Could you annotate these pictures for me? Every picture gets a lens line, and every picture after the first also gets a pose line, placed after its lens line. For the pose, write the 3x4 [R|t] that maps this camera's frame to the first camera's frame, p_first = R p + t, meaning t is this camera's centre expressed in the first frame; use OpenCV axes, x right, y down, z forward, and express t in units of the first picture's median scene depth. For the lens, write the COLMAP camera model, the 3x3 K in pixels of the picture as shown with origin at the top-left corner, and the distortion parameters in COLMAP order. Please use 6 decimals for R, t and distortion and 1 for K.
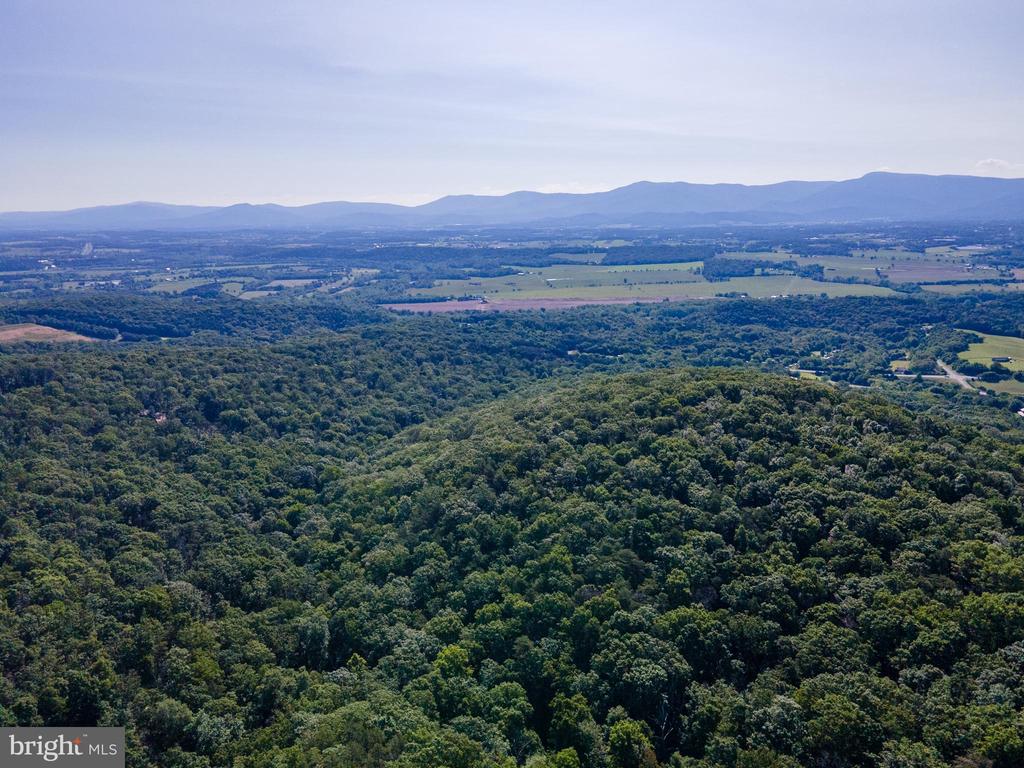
lens RADIAL K [[750.4, 0, 513.5], [0, 750.4, 390.6], [0, 0, 1]] dist [0.016900, 0.050081]
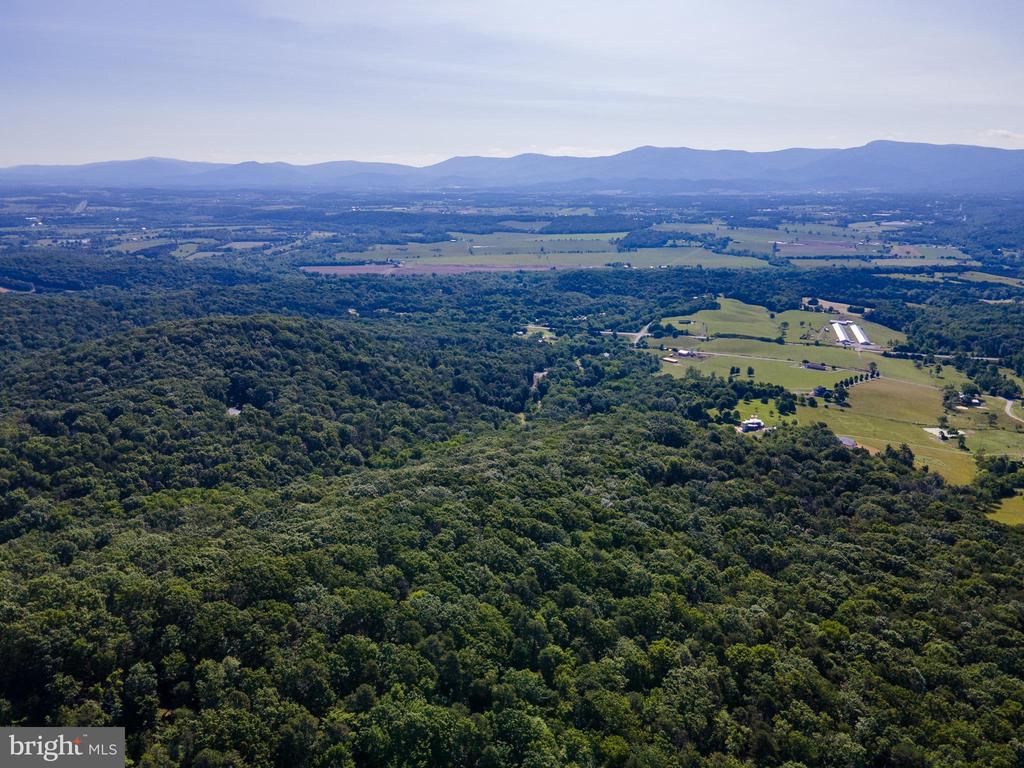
lens RADIAL K [[750.4, 0, 511.3], [0, 750.4, 382.4], [0, 0, 1]] dist [0.016900, 0.050081]
pose [[0.999550, 0.022441, -0.019893, 0.172202], [-0.021670, 0.999038, 0.038120, 0.009503], [0.020729, -0.037671, 0.999075, -0.136966]]
